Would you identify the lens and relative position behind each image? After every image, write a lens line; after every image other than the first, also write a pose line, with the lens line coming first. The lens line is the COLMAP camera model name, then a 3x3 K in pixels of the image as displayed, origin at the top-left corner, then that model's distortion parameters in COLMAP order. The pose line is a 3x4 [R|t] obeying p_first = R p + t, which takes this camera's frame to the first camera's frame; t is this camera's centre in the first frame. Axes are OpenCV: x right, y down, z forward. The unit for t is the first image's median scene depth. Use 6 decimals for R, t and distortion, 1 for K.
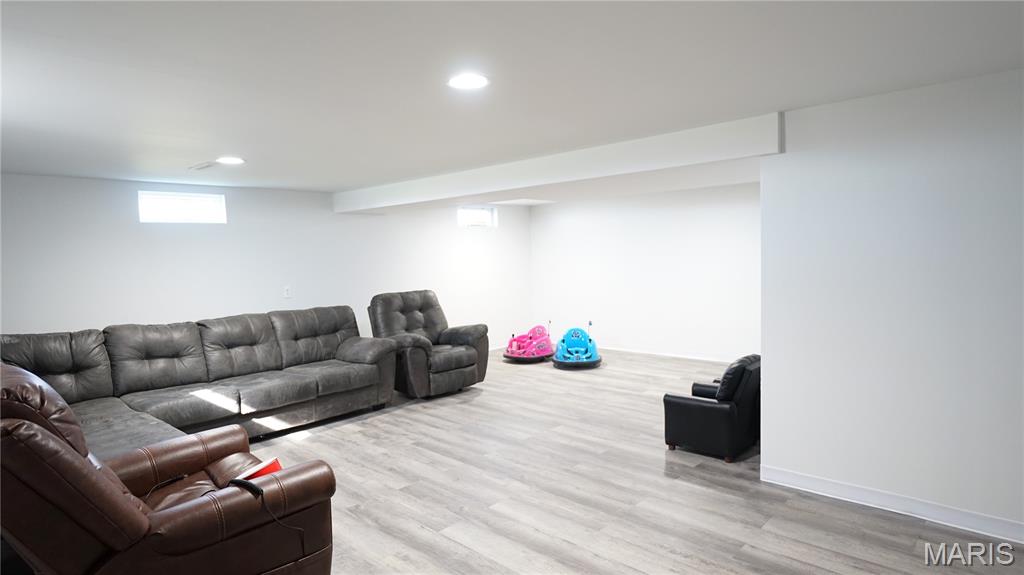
lens RADIAL K [[564.5, 0, 512.0], [0, 564.5, 287.5], [0, 0, 1]] dist [0.000939, 0.000092]
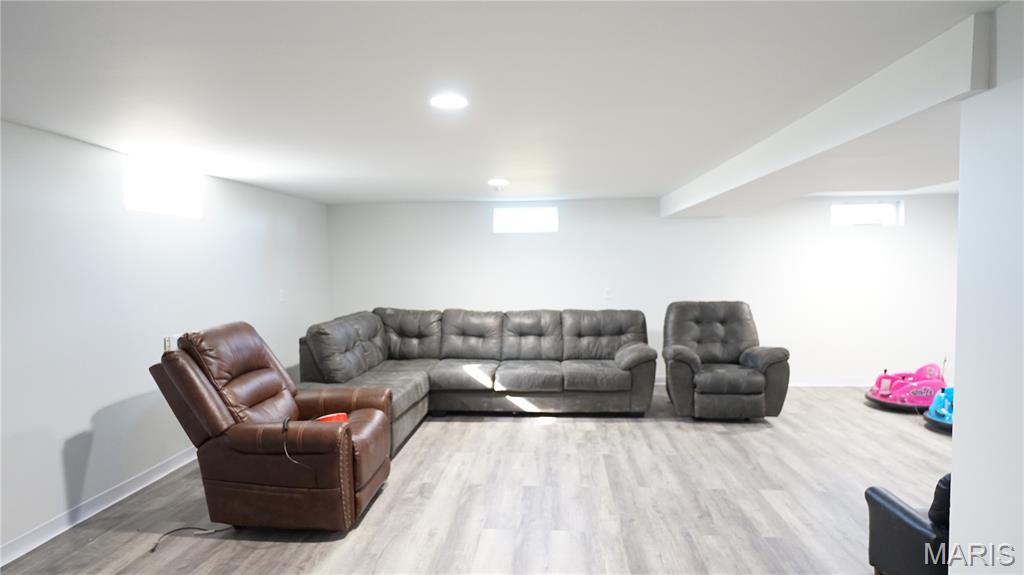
lens RADIAL K [[564.5, 0, 512.0], [0, 564.5, 287.5], [0, 0, 1]] dist [0.000939, 0.000092]
pose [[0.629489, 0.057851, -0.774852, 0.410760], [-0.056742, 0.997984, 0.028414, -0.029004], [0.774934, 0.026080, 0.631503, 0.216779]]
